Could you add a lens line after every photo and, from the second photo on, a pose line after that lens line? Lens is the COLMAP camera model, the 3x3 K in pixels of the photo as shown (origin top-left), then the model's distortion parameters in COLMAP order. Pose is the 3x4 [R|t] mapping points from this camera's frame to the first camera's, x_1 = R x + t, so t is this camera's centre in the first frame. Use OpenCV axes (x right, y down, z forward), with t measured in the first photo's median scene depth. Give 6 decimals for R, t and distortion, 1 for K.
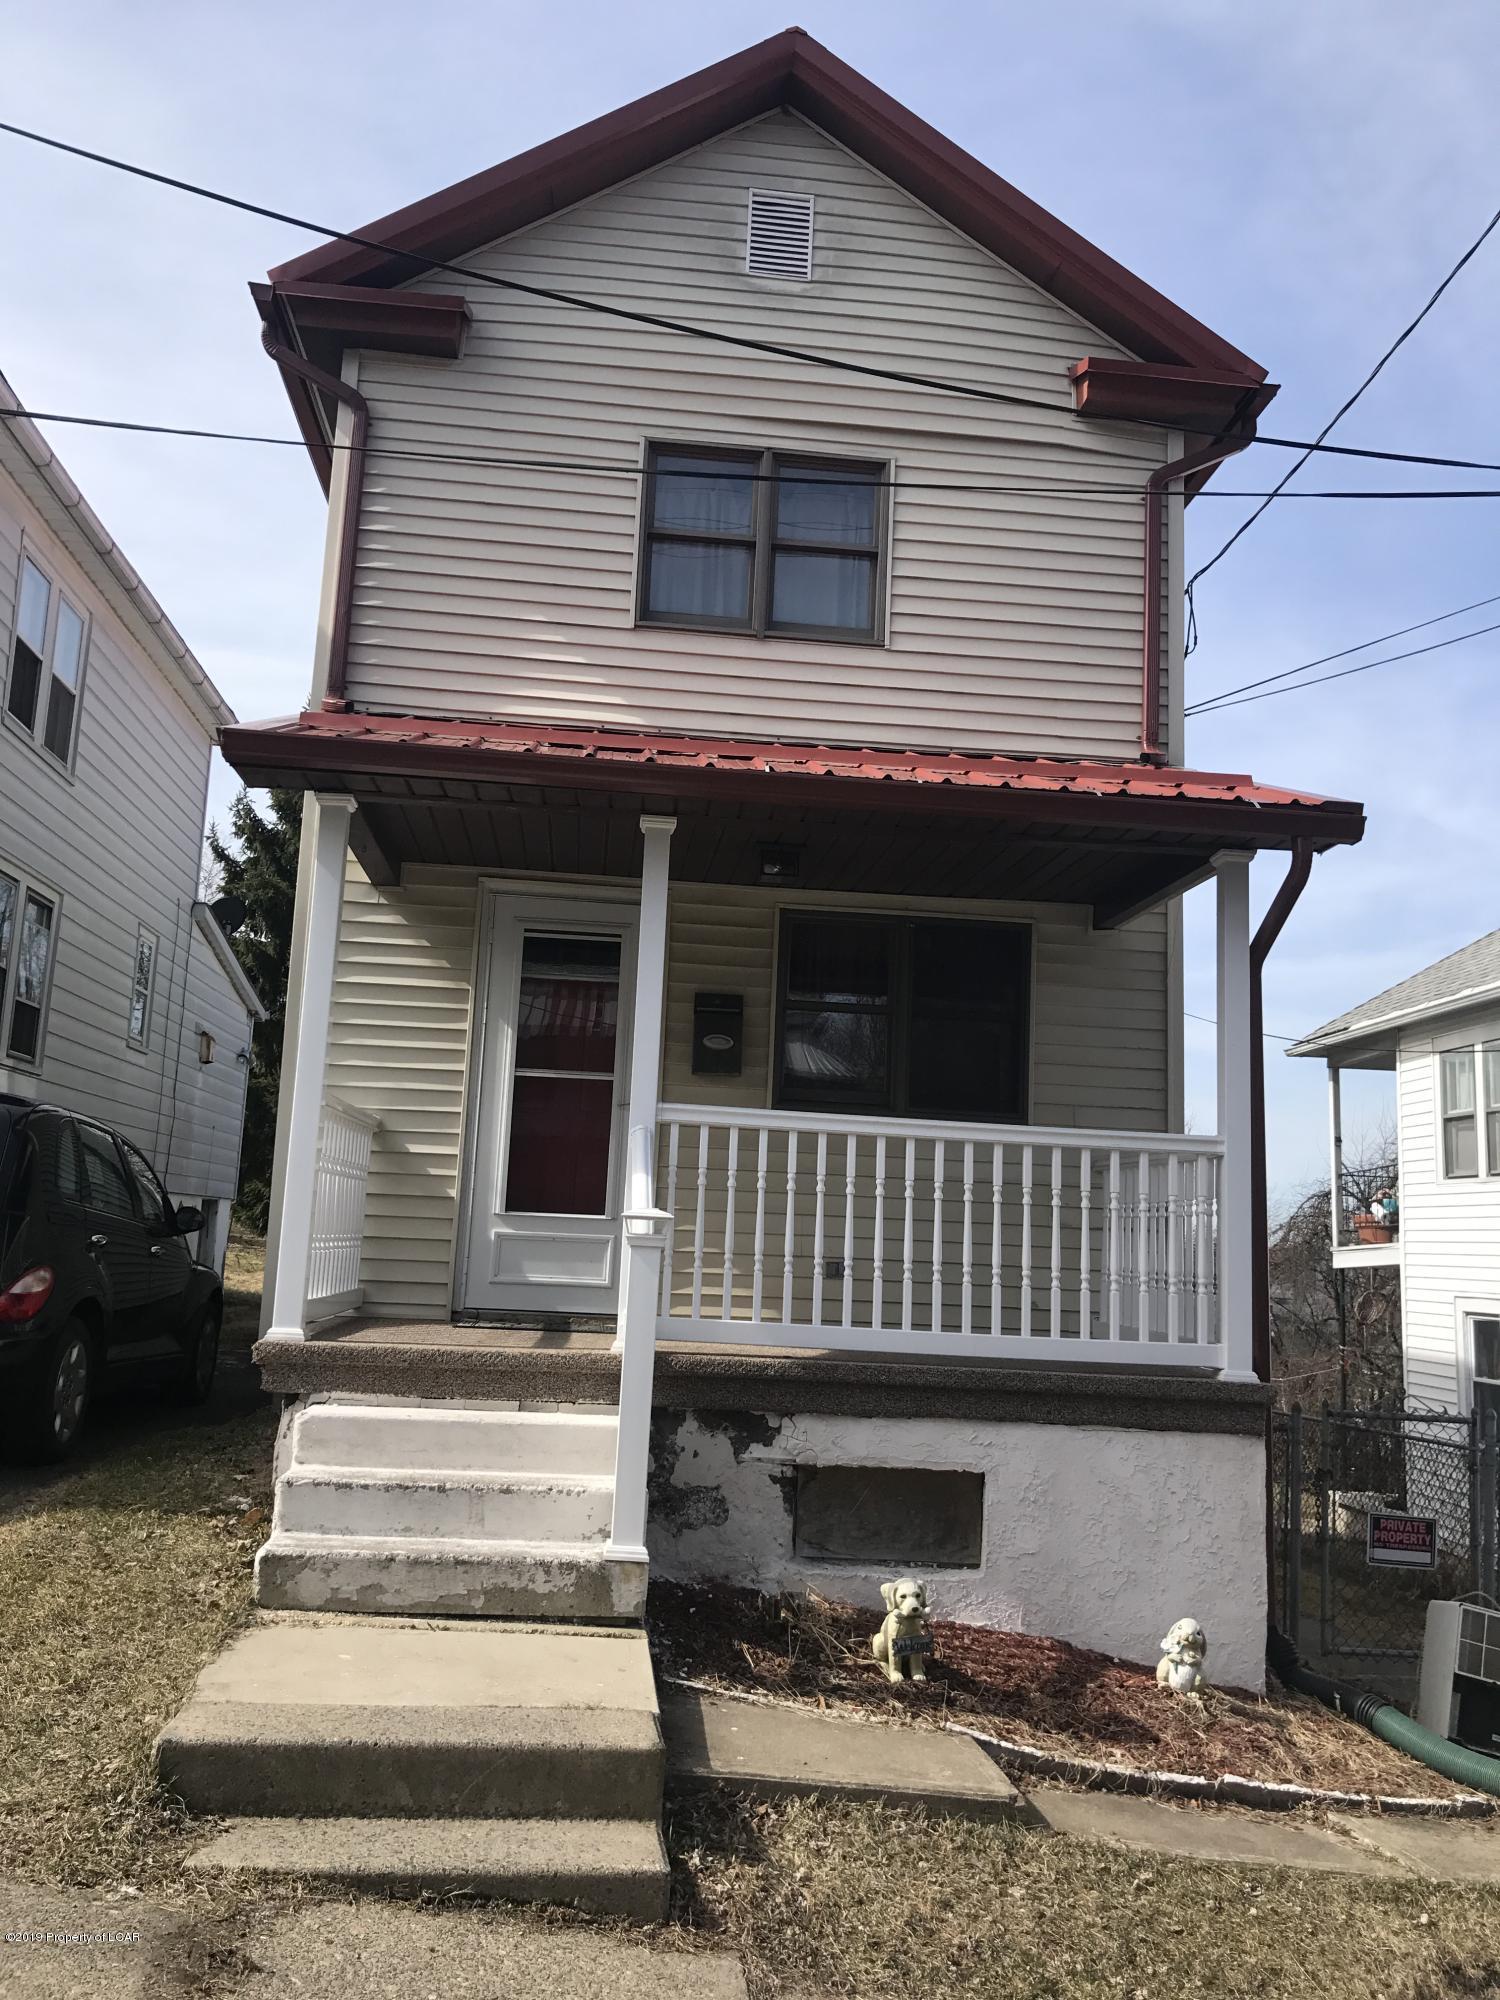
lens RADIAL K [[1626.4, 0, 741.8], [0, 1626.4, 994.7], [0, 0, 1]] dist [0.008293, 0.001205]
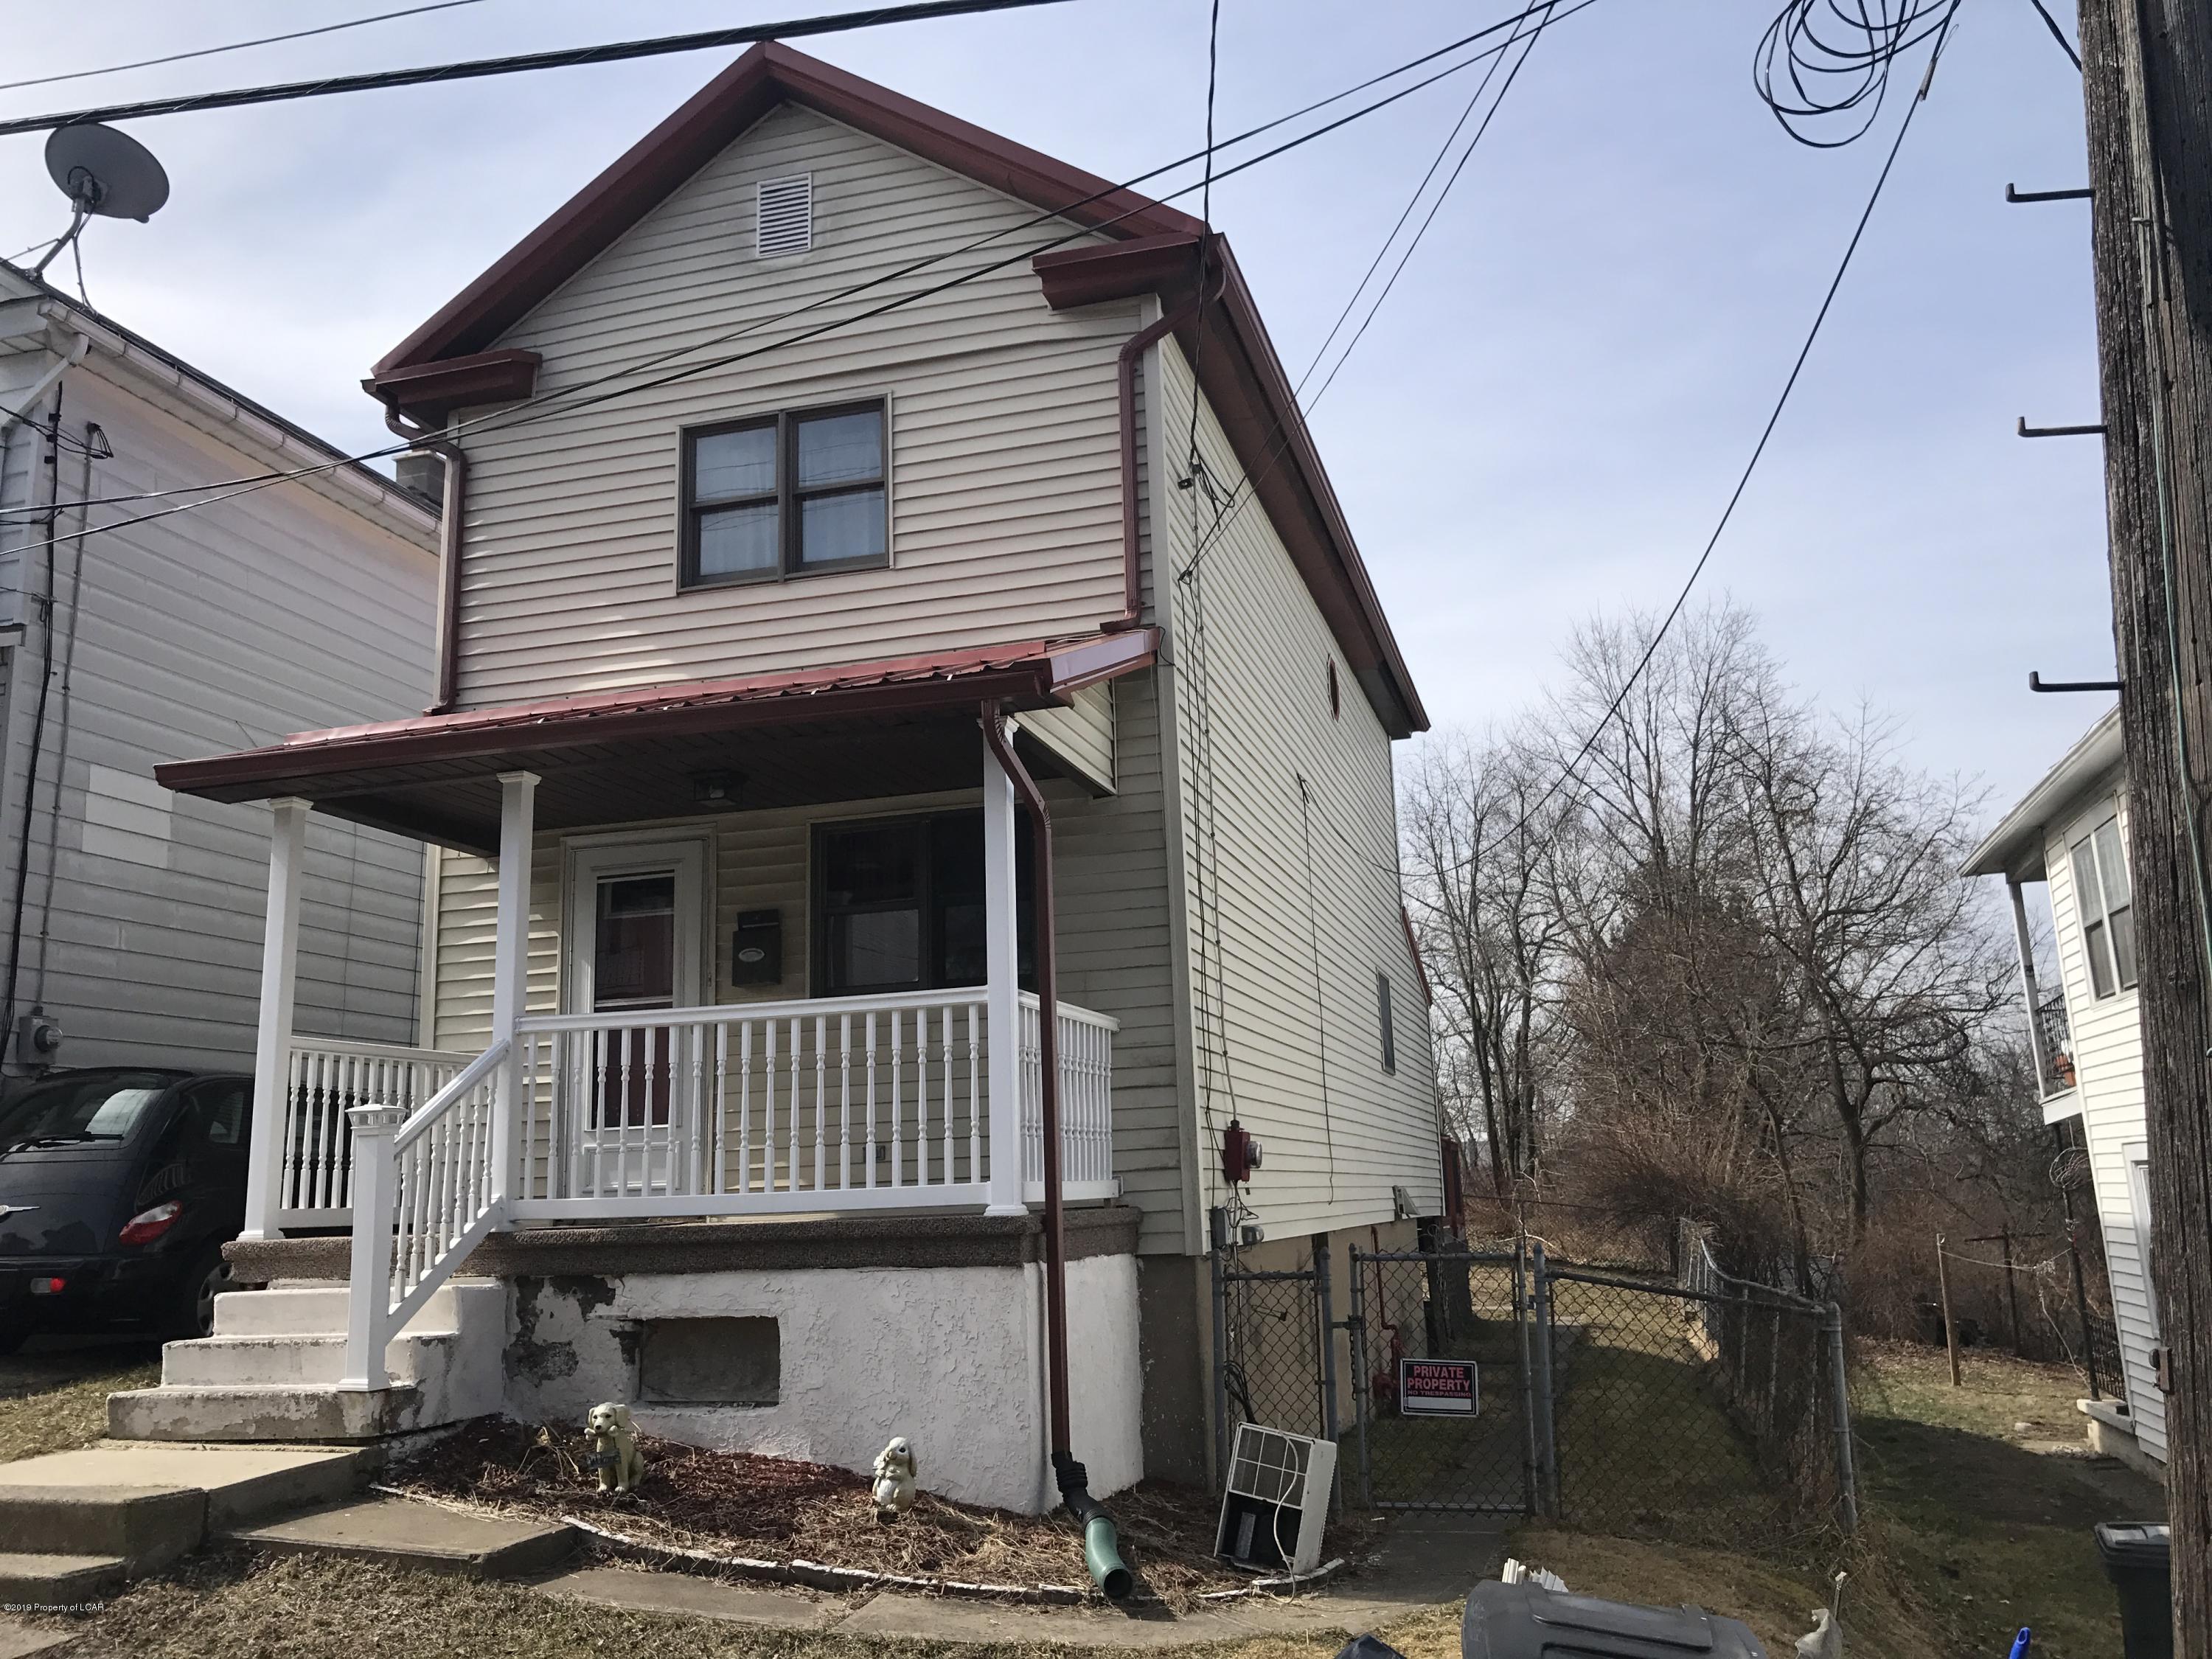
lens RADIAL K [[1798.8, 0, 1093.0], [0, 1798.8, 822.4], [0, 0, 1]] dist [0.008293, 0.001205]
pose [[0.930977, -0.150715, -0.332515, 0.797792], [0.131223, 0.988083, -0.080458, 0.088850], [0.340679, 0.031271, 0.939660, -0.080911]]
